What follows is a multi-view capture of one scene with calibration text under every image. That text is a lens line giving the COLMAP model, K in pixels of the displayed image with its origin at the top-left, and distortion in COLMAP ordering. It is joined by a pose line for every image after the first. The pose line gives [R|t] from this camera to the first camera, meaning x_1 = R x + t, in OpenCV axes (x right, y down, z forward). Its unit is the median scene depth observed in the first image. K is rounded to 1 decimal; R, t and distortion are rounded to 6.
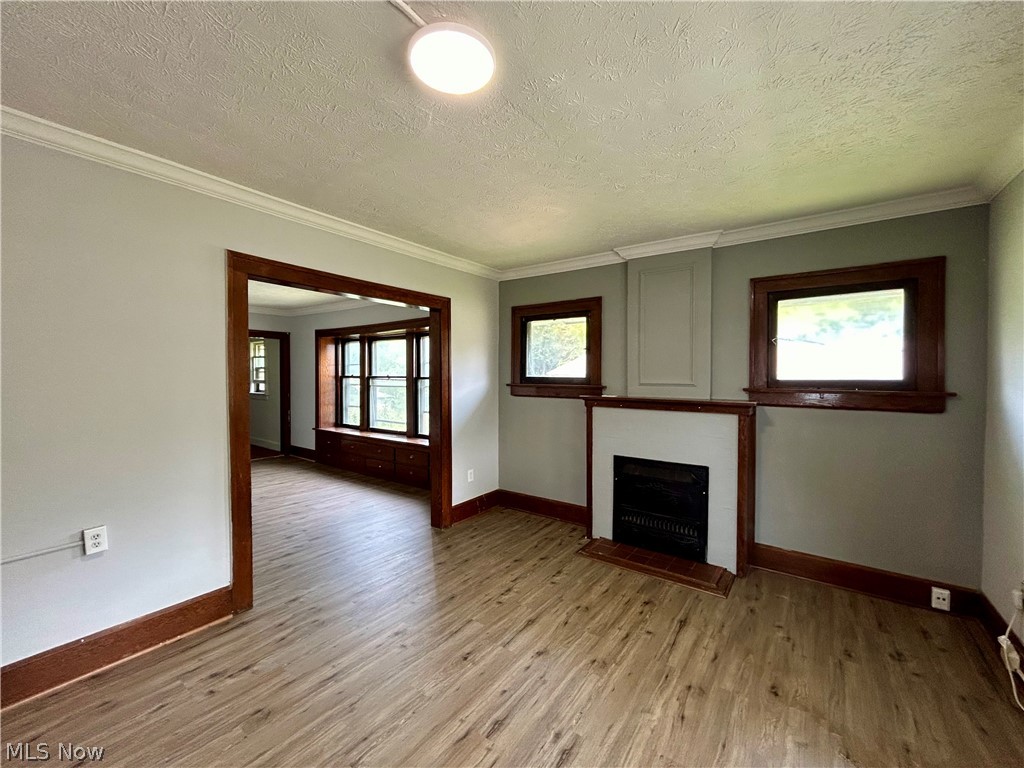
lens RADIAL K [[415.7, 0, 512.5], [0, 415.7, 381.5], [0, 0, 1]] dist [-0.000807, 0.000615]
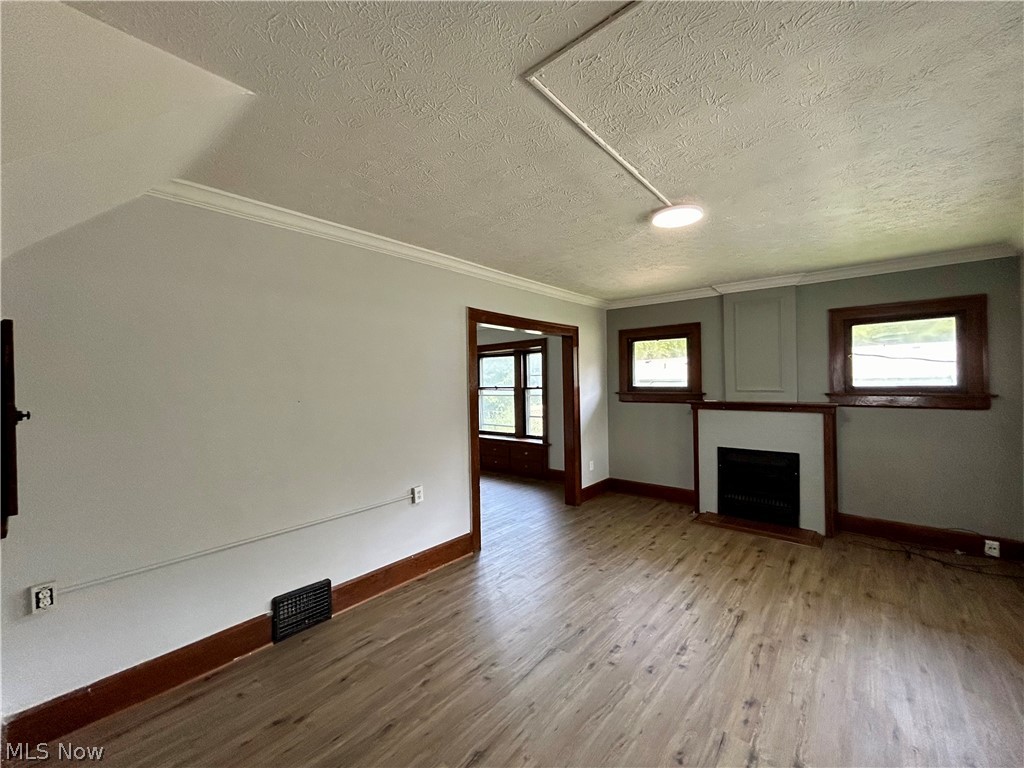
lens RADIAL K [[415.7, 0, 511.8], [0, 415.7, 382.2], [0, 0, 1]] dist [-0.000807, 0.000615]
pose [[0.996823, -0.018381, -0.077504, -0.323929], [0.017213, 0.999728, -0.015709, -0.014786], [0.077772, 0.014325, 0.996868, -0.375231]]
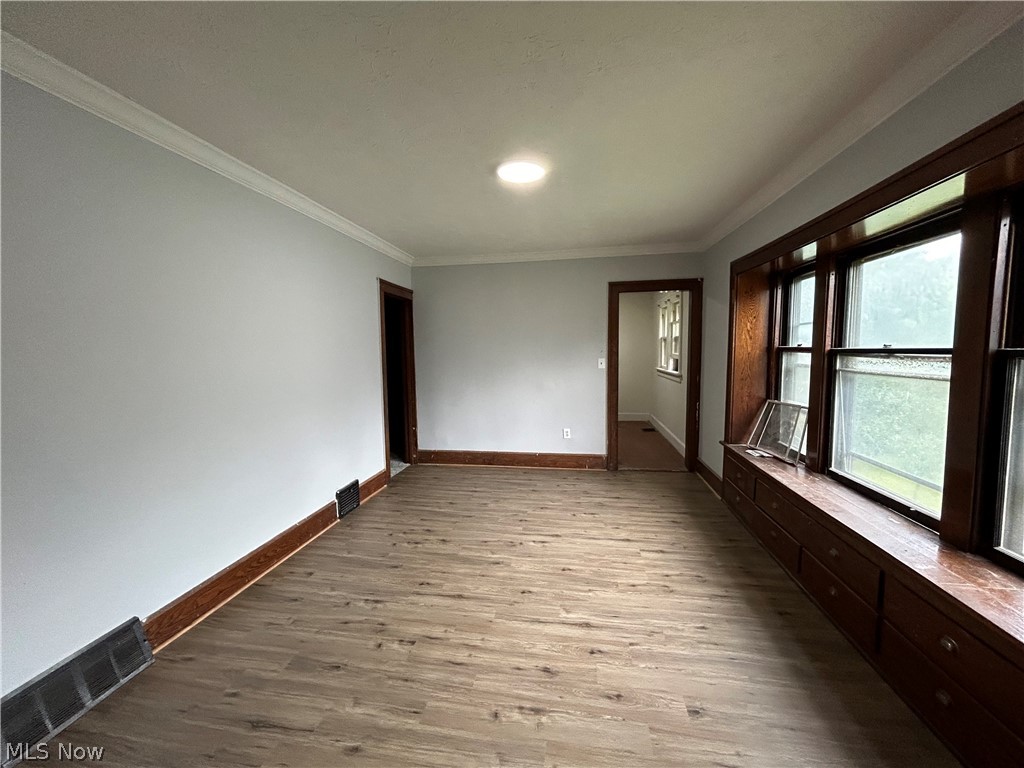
lens RADIAL K [[415.7, 0, 509.8], [0, 415.7, 378.1], [0, 0, 1]] dist [-0.000807, 0.000615]
pose [[0.447883, 0.057525, -0.892240, -0.237262], [-0.000584, 0.997947, 0.064047, -0.020217], [0.894092, -0.028165, 0.446997, 1.070183]]
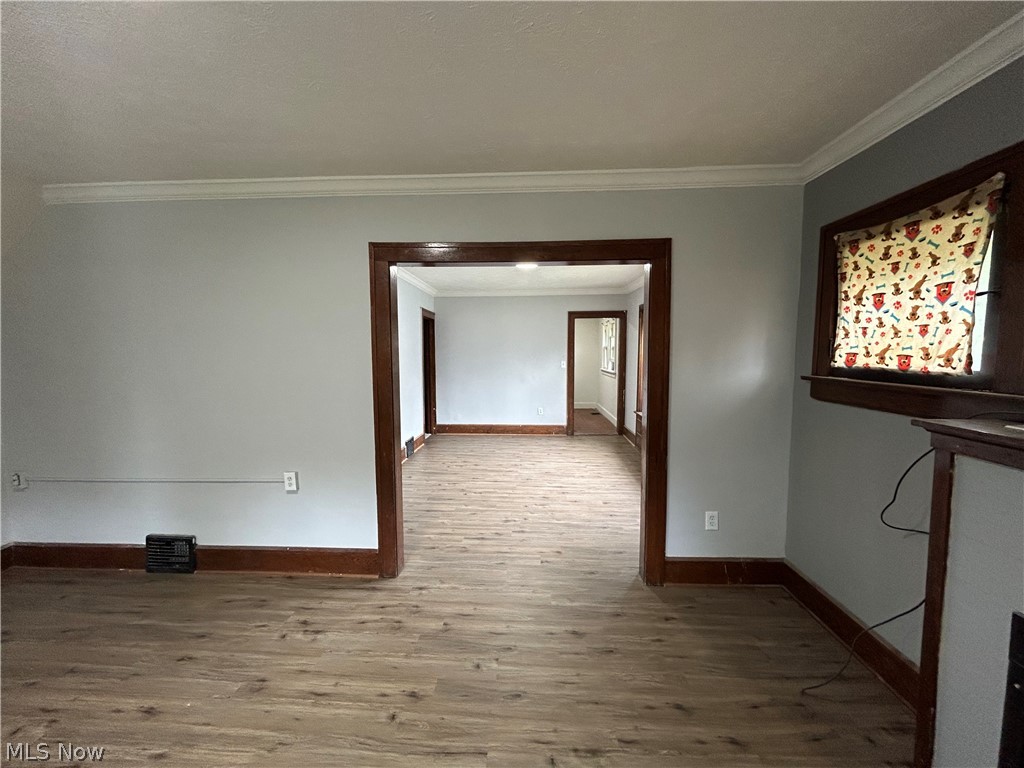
lens RADIAL K [[415.7, 0, 512.6], [0, 415.7, 383.5], [0, 0, 1]] dist [-0.000807, 0.000615]
pose [[0.545036, 0.062681, -0.836067, 0.330612], [-0.010411, 0.997631, 0.068006, -0.024687], [0.838348, -0.028362, 0.544397, 0.559365]]
